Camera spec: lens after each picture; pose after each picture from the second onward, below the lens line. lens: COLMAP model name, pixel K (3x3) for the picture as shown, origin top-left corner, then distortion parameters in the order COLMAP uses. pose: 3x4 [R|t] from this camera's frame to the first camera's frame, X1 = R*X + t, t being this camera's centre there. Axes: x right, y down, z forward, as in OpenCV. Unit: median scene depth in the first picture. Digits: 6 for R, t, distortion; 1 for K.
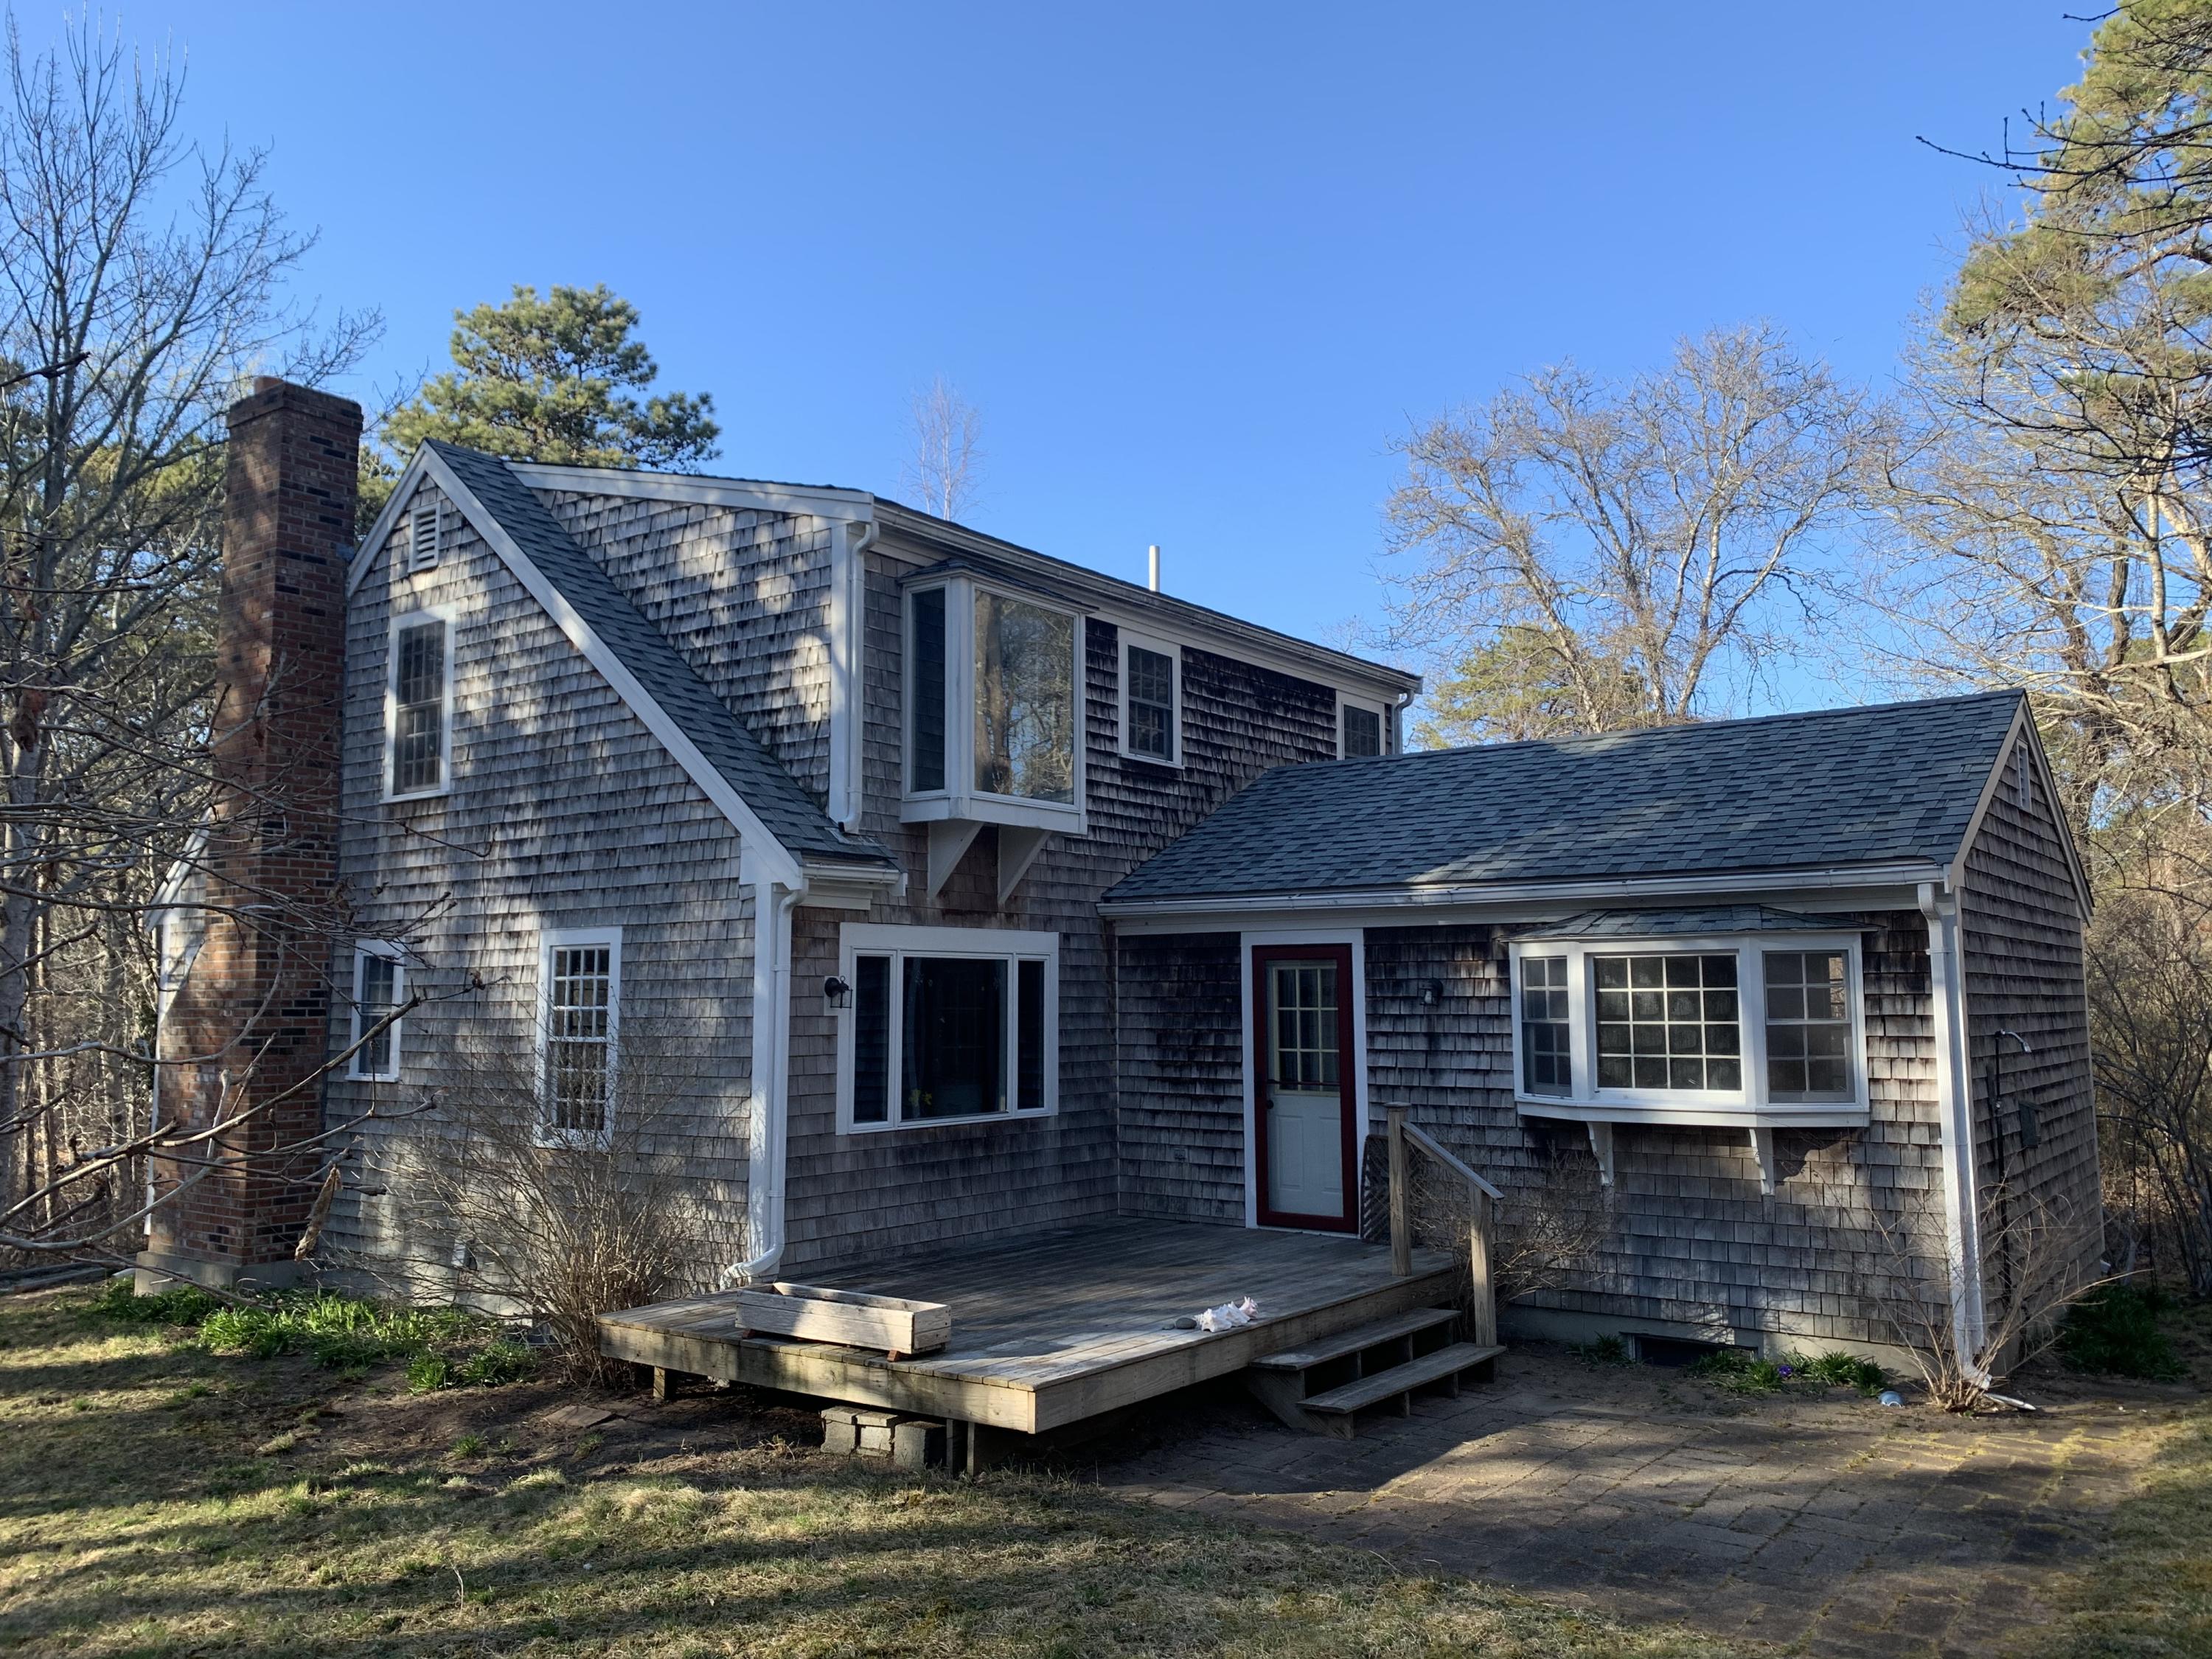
lens RADIAL K [[1708.1, 0, 1106.0], [0, 1708.1, 829.5], [0, 0, 1]] dist [0.158565, -0.346562]
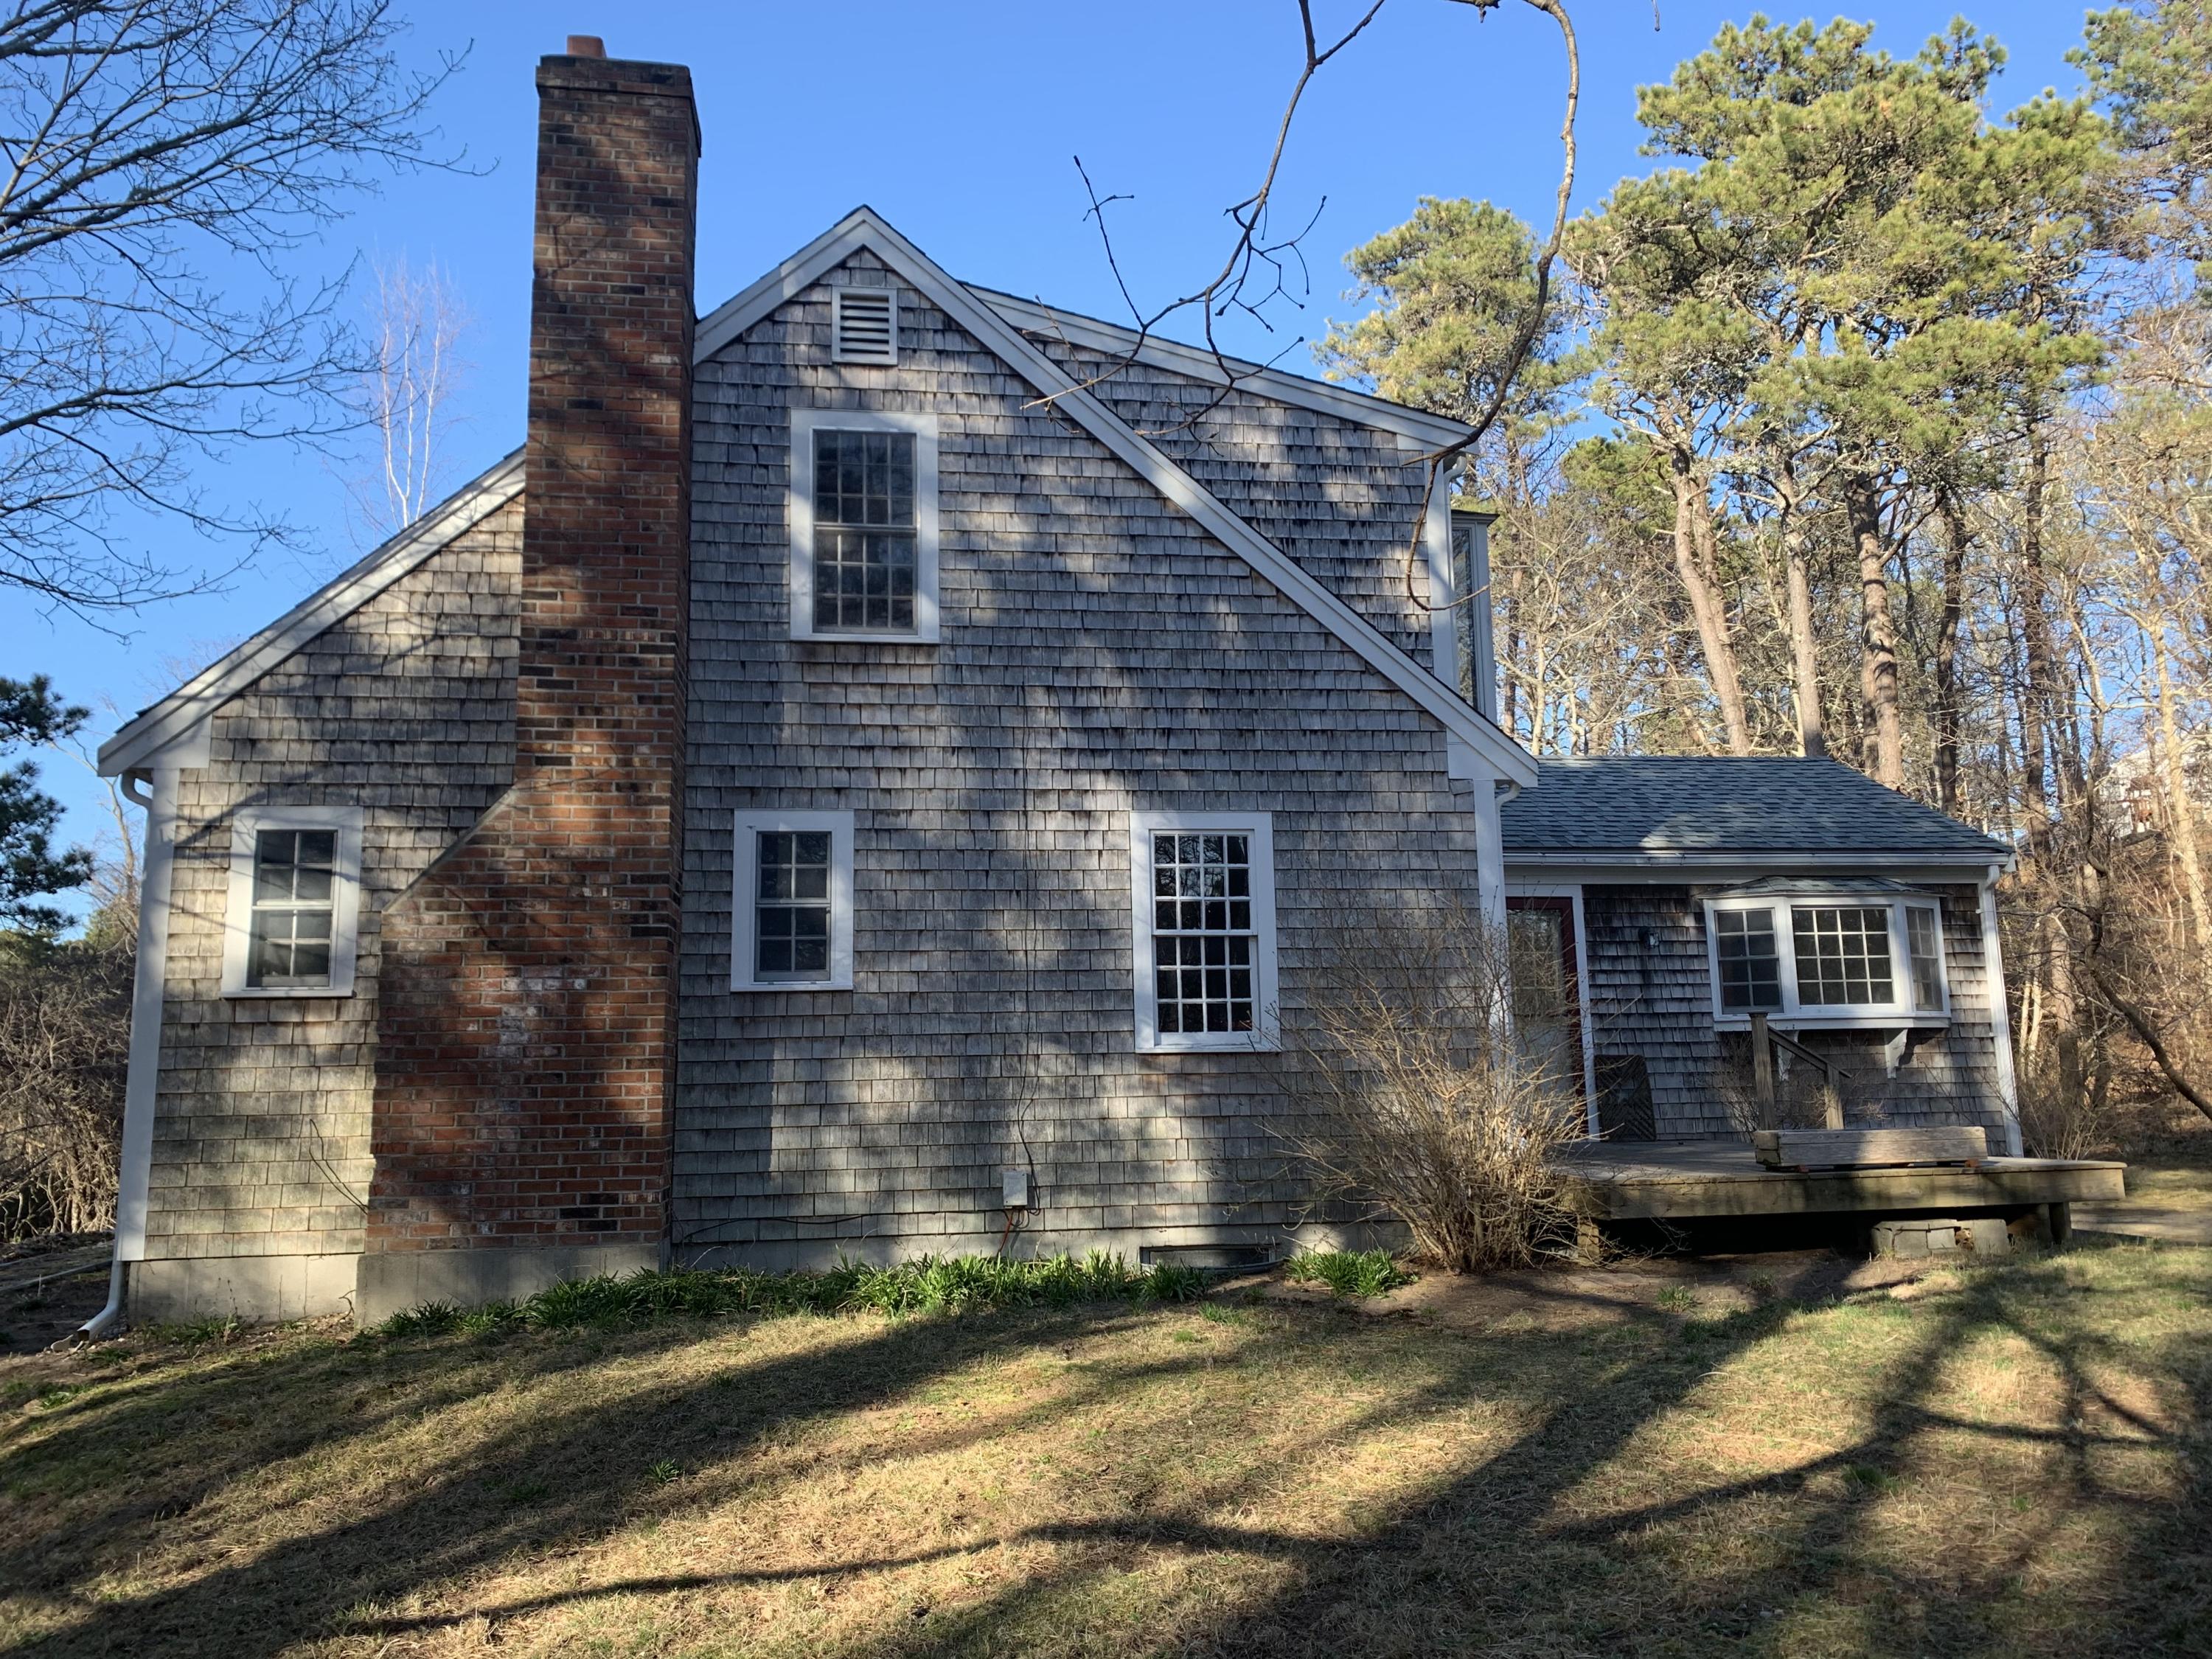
lens RADIAL K [[1708.1, 0, 1106.0], [0, 1708.1, 829.5], [0, 0, 1]] dist [0.158565, -0.346562]
pose [[0.694622, 0.101301, 0.712206, -0.974292], [-0.055059, 0.994618, -0.087771, 0.147722], [-0.717265, 0.021754, 0.696461, 0.405843]]
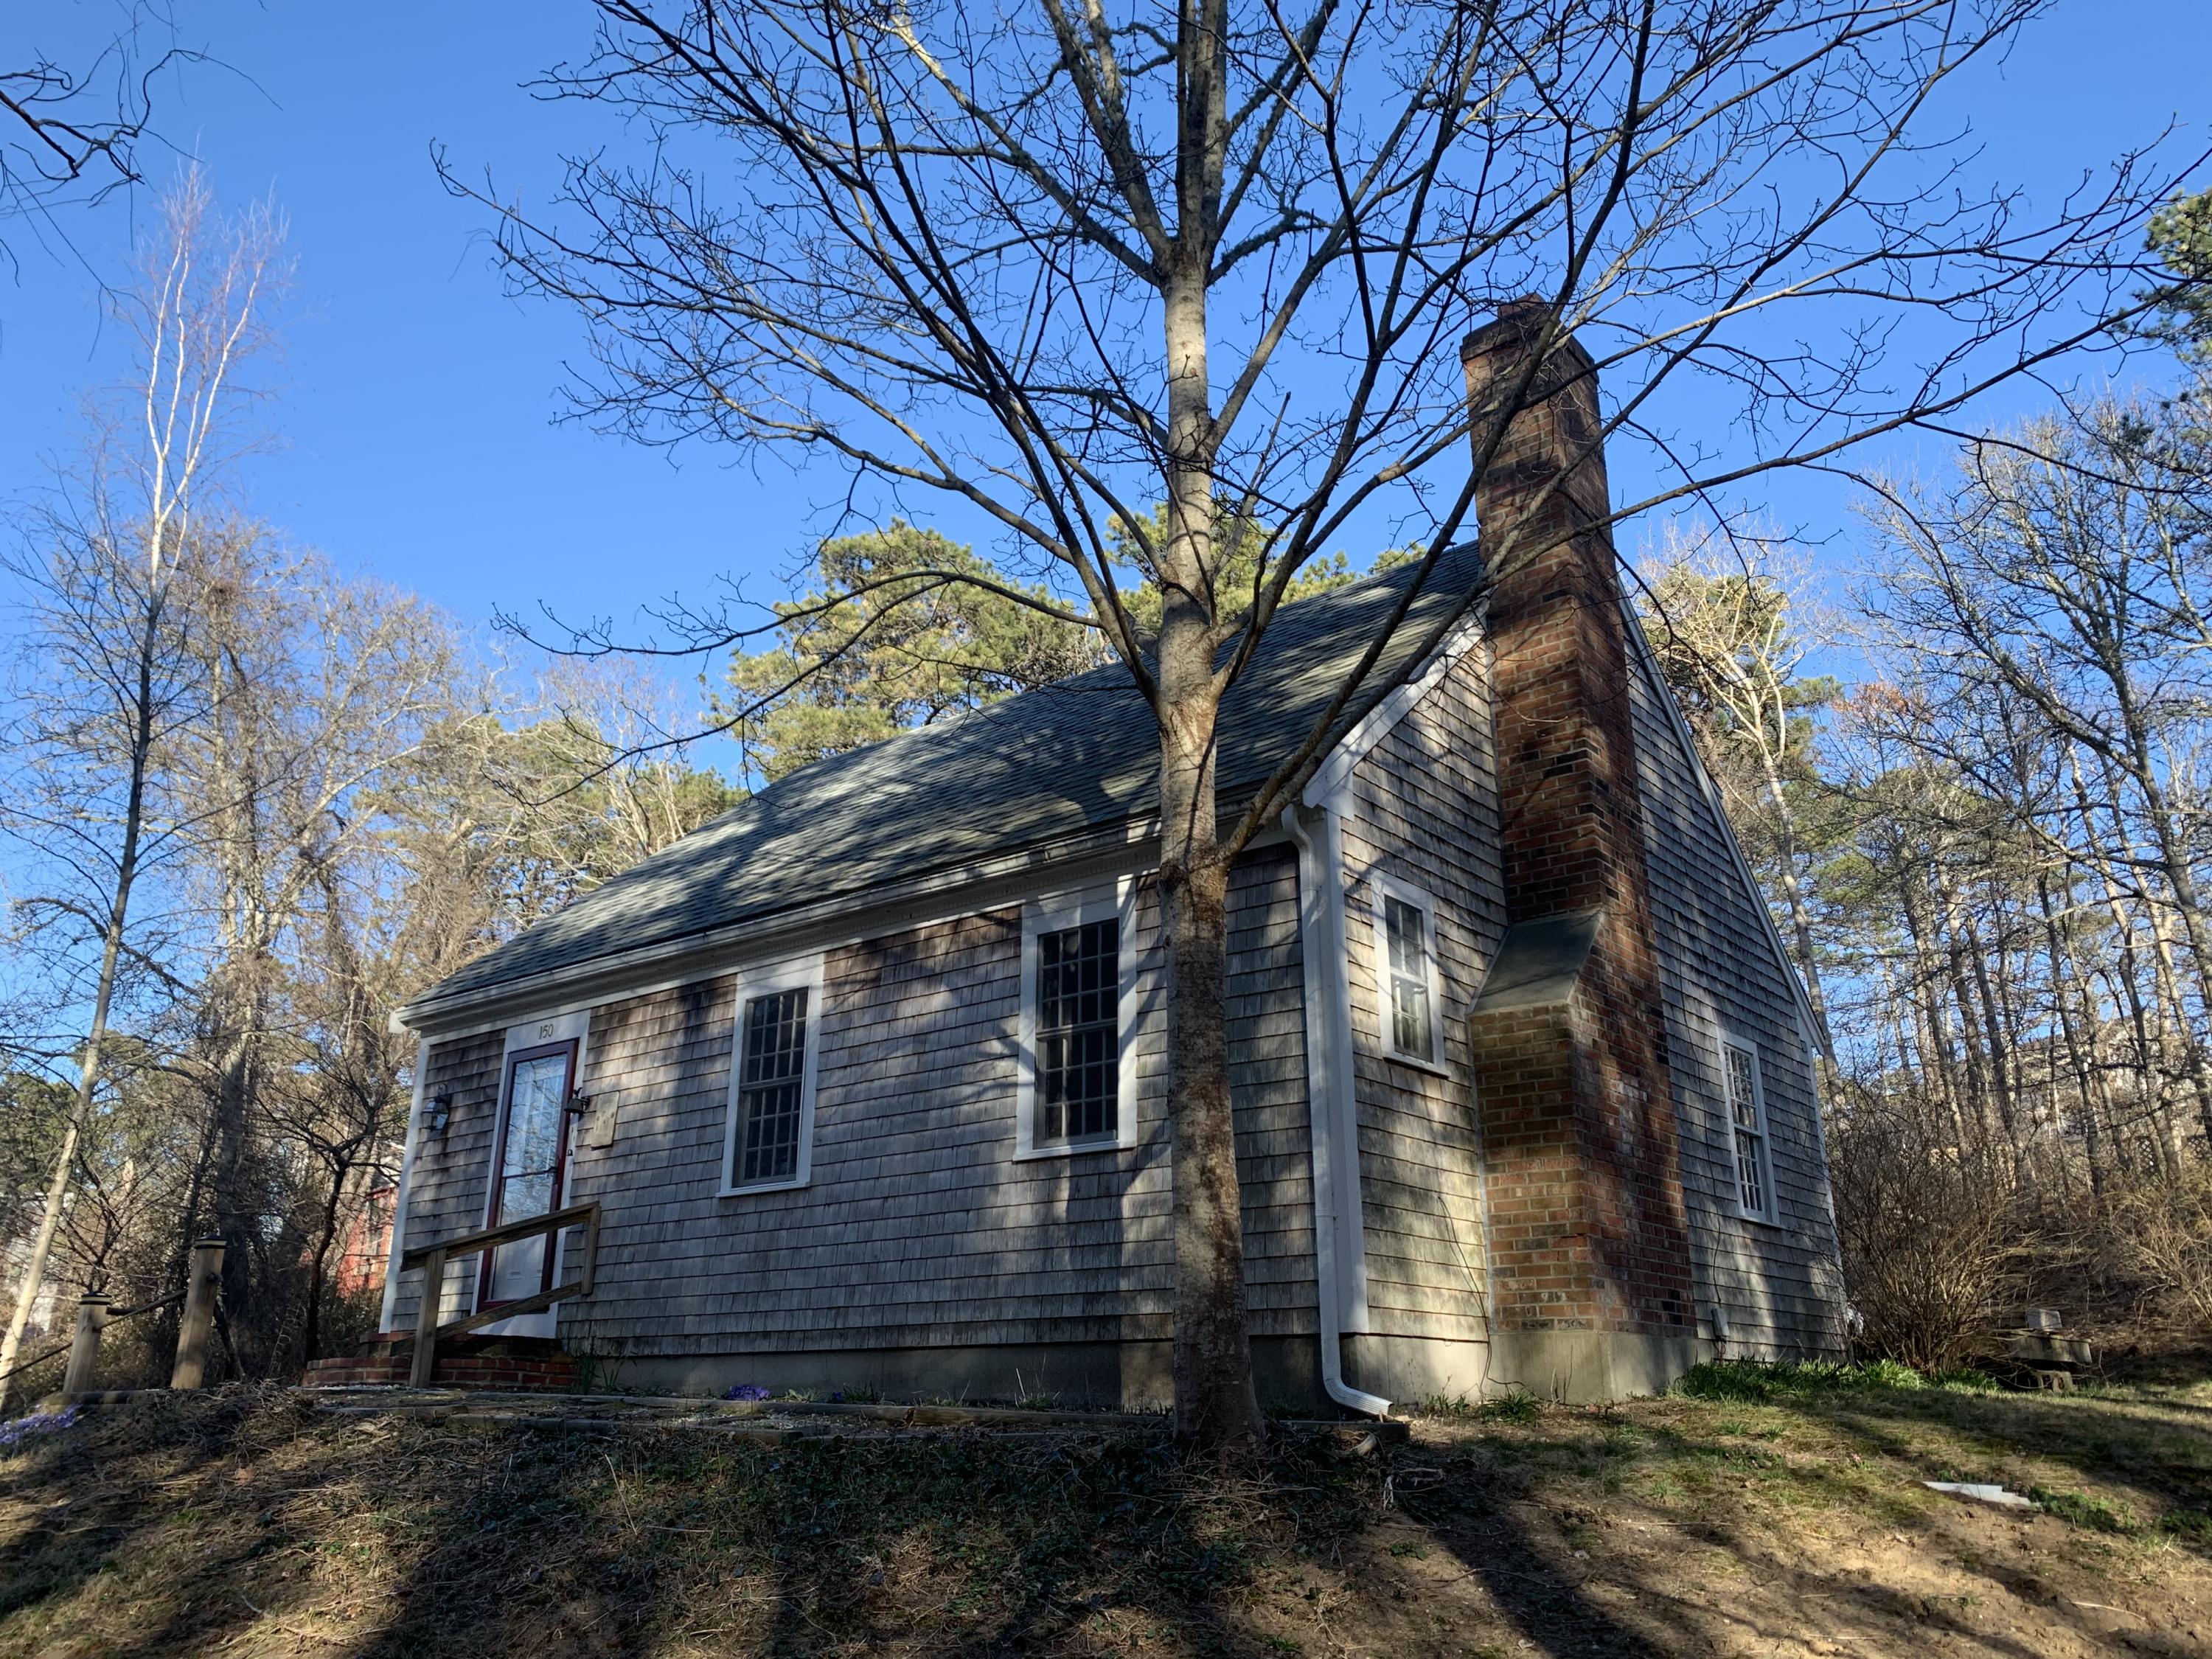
lens RADIAL K [[1708.1, 0, 1106.0], [0, 1708.1, 829.5], [0, 0, 1]] dist [0.158565, -0.346562]
pose [[0.023297, 0.323678, 0.945880, -1.434549], [-0.101967, 0.941972, -0.319830, 0.337384], [-0.994515, -0.088997, 0.054949, 1.340566]]
